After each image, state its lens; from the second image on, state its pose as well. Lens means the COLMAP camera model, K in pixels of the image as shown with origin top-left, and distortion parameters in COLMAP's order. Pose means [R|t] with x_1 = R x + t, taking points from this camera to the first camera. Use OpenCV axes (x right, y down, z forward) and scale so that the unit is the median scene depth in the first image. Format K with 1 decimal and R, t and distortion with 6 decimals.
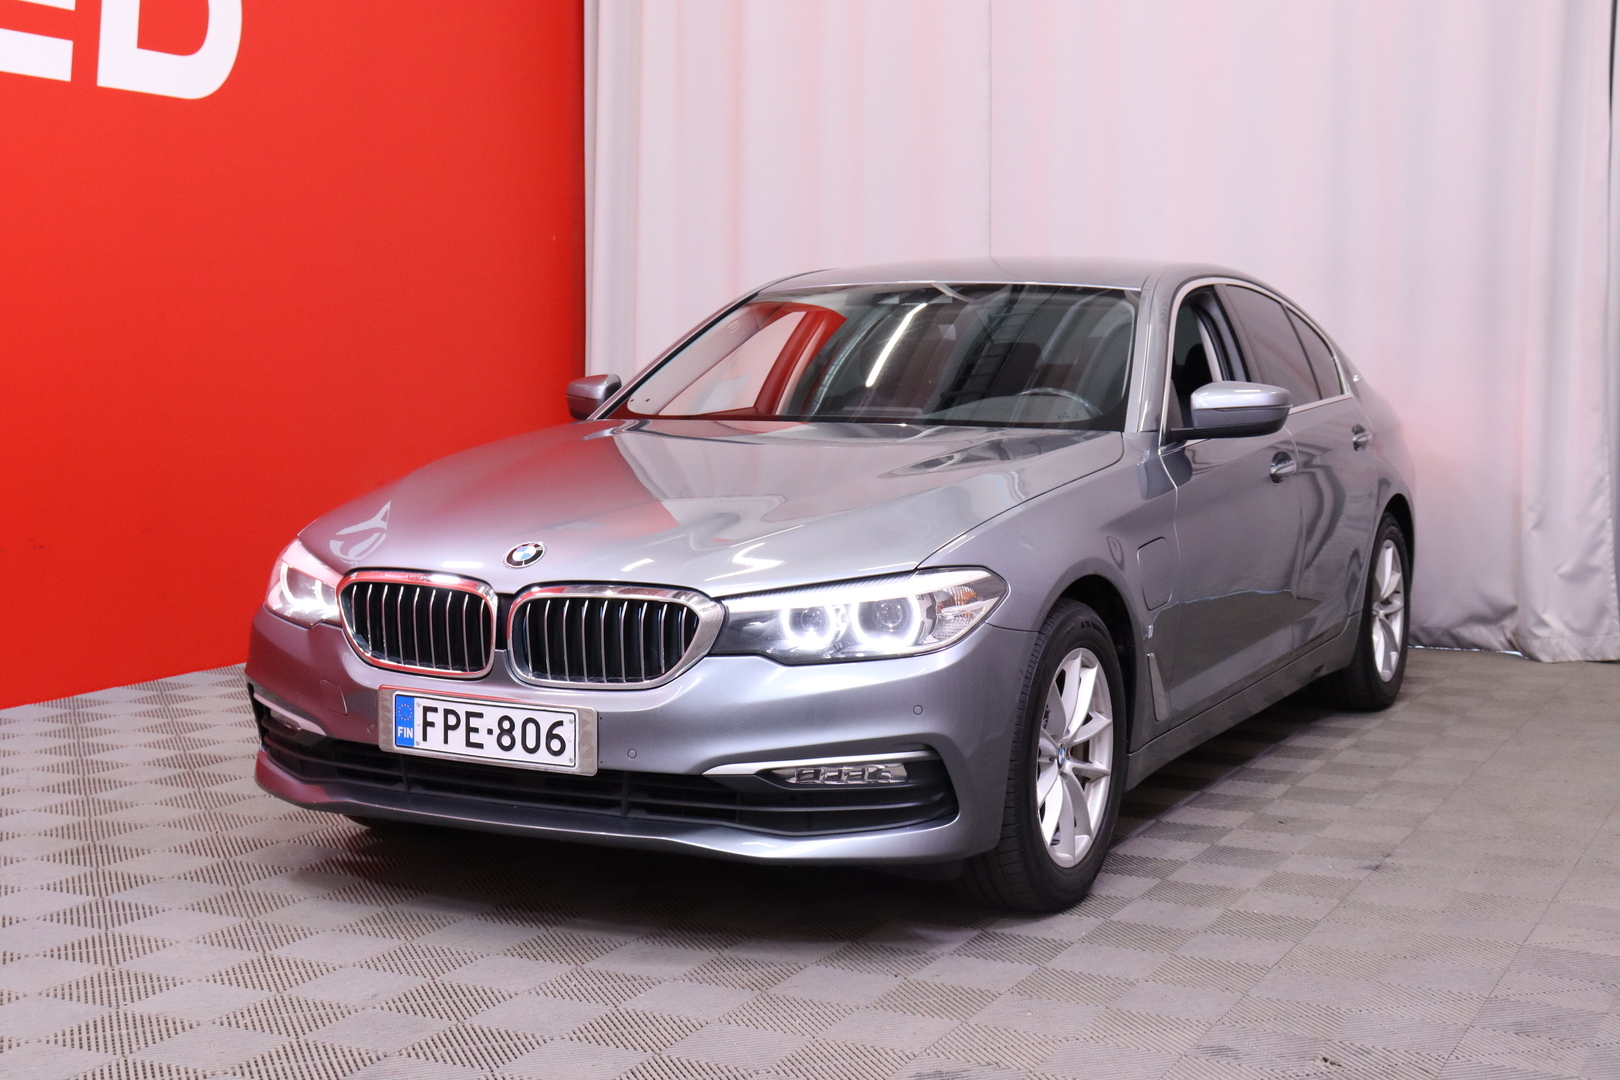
lens RADIAL K [[2305.3, 0, 841.1], [0, 2305.3, 539.6], [0, 0, 1]] dist [0.008313, 0.071449]
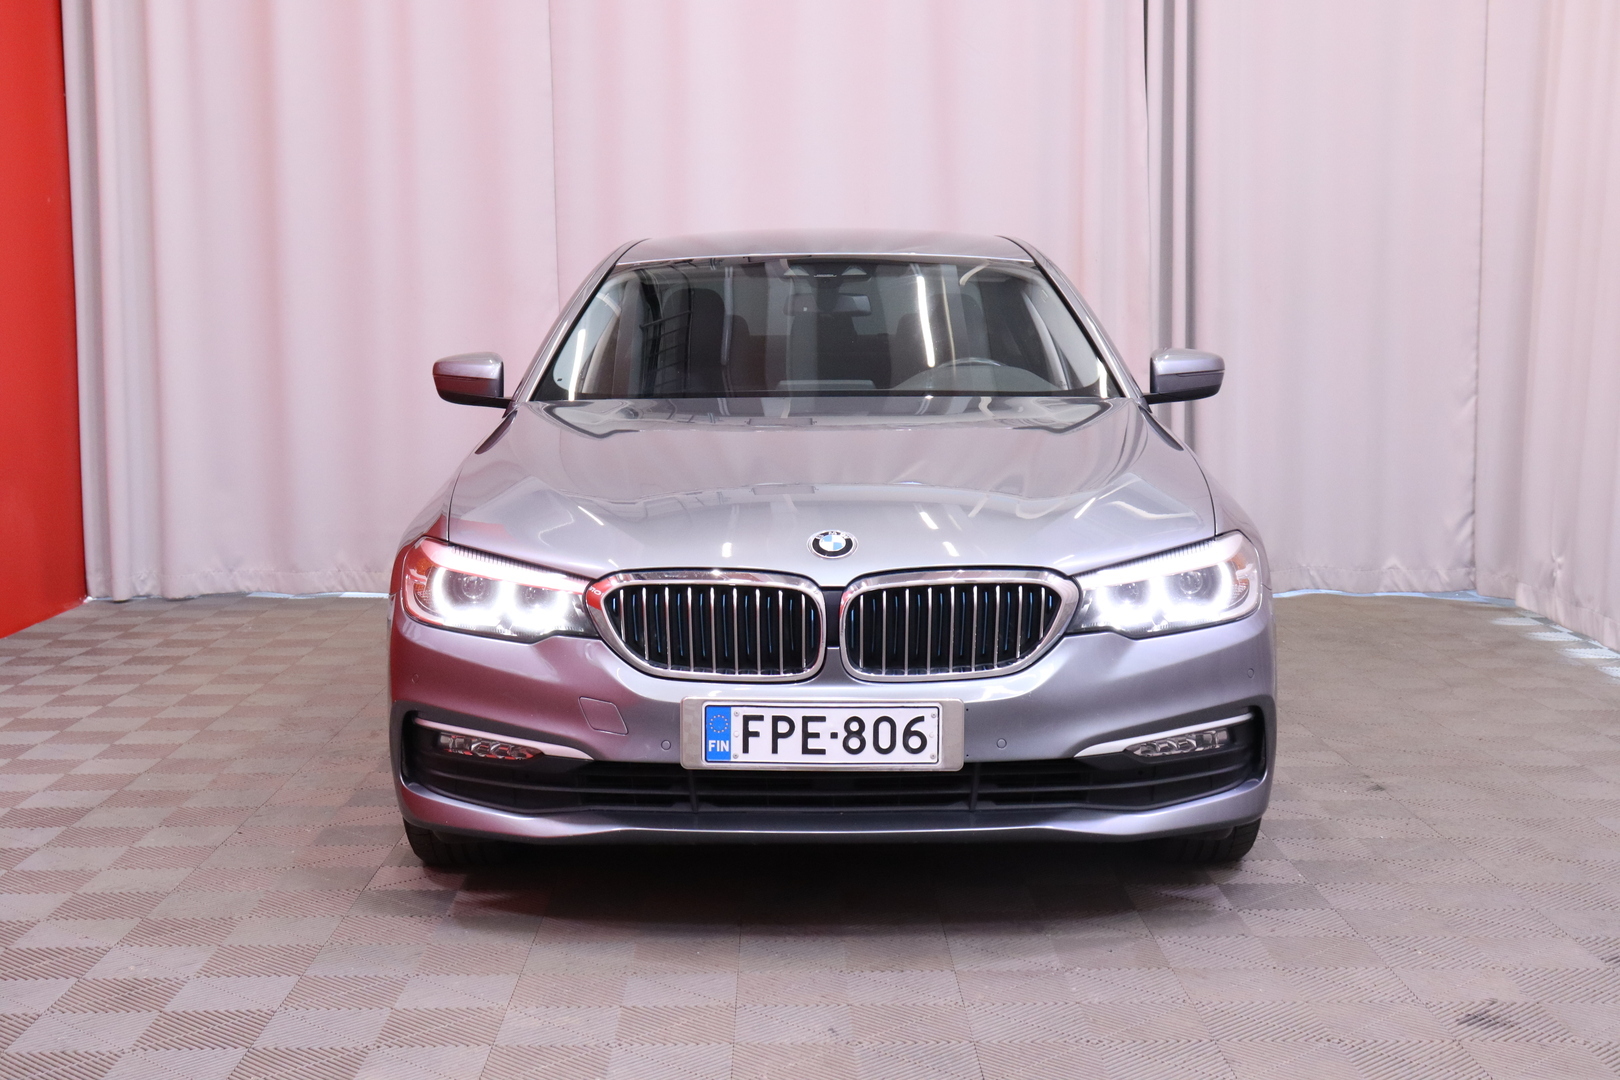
lens RADIAL K [[2237.7, 0, 810.0], [0, 2237.7, 540.0], [0, 0, 1]] dist [0.025989, 0.116356]
pose [[0.897865, -0.056580, 0.436621, -0.551530], [0.049869, 0.998395, 0.026829, -0.020596], [-0.437438, -0.002315, 0.899245, 0.188387]]
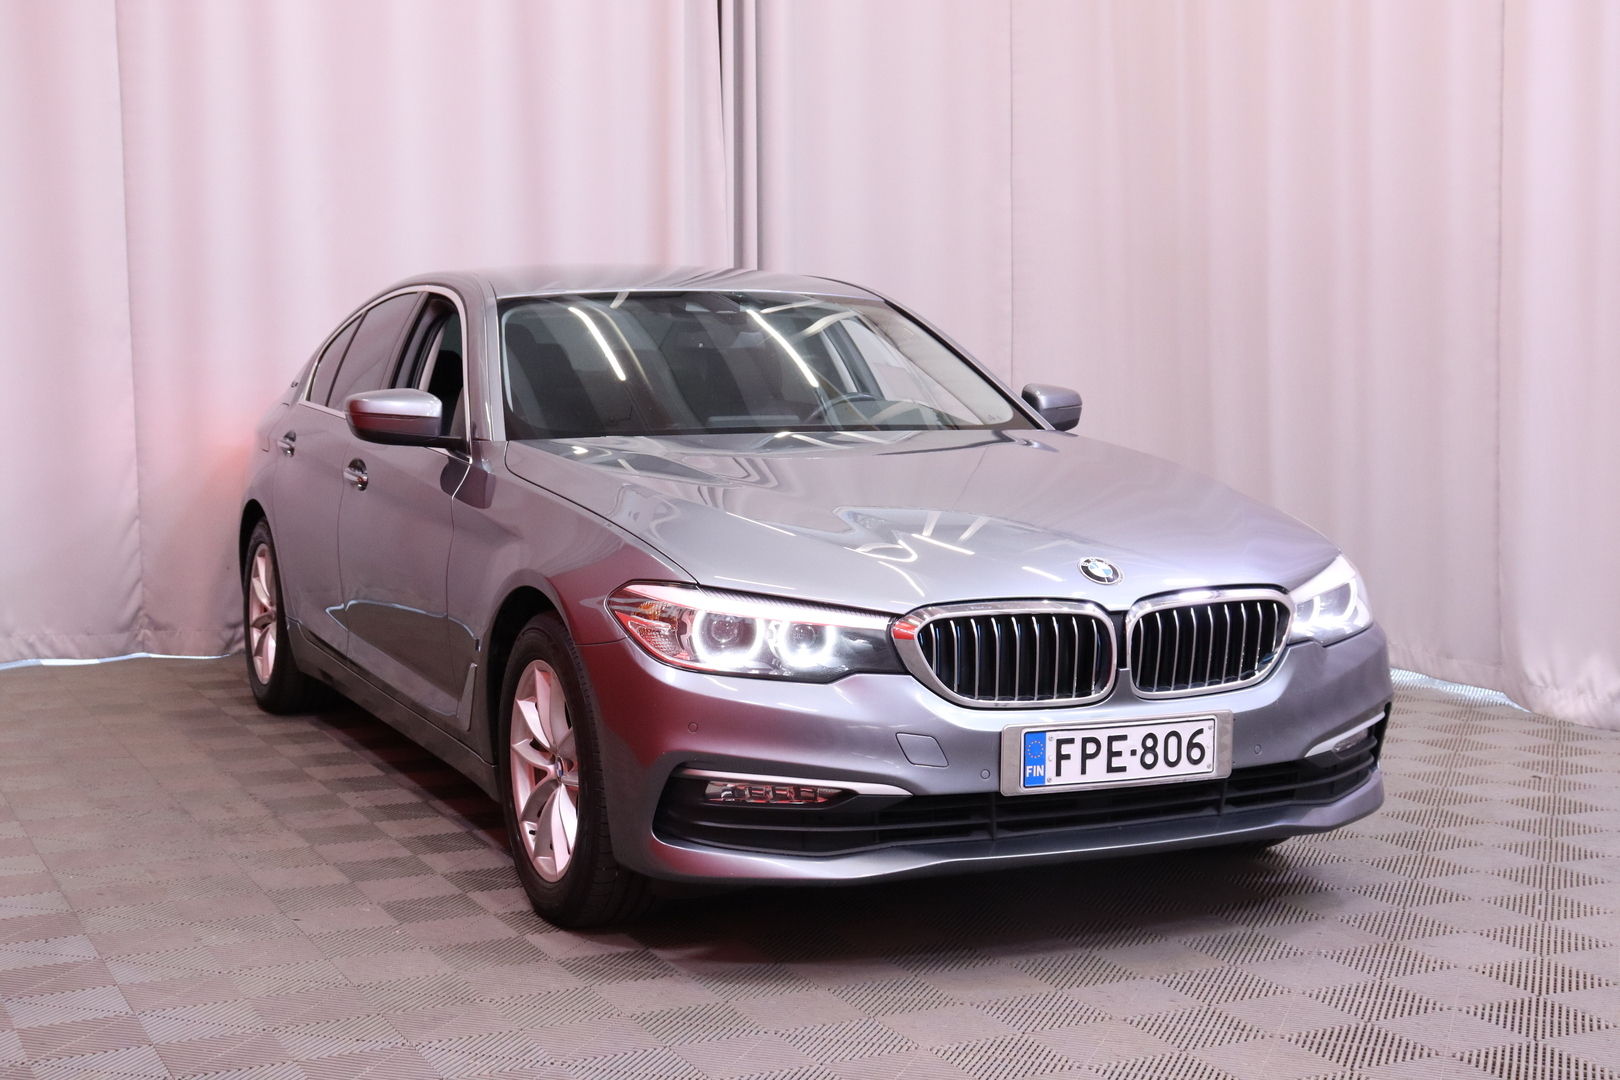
lens RADIAL K [[2237.7, 0, 810.0], [0, 2237.7, 540.0], [0, 0, 1]] dist [0.025989, 0.116356]
pose [[0.622644, -0.074795, 0.778923, -0.968324], [0.072058, 0.996672, 0.038104, -0.052469], [-0.779181, 0.032402, 0.625961, 0.508798]]
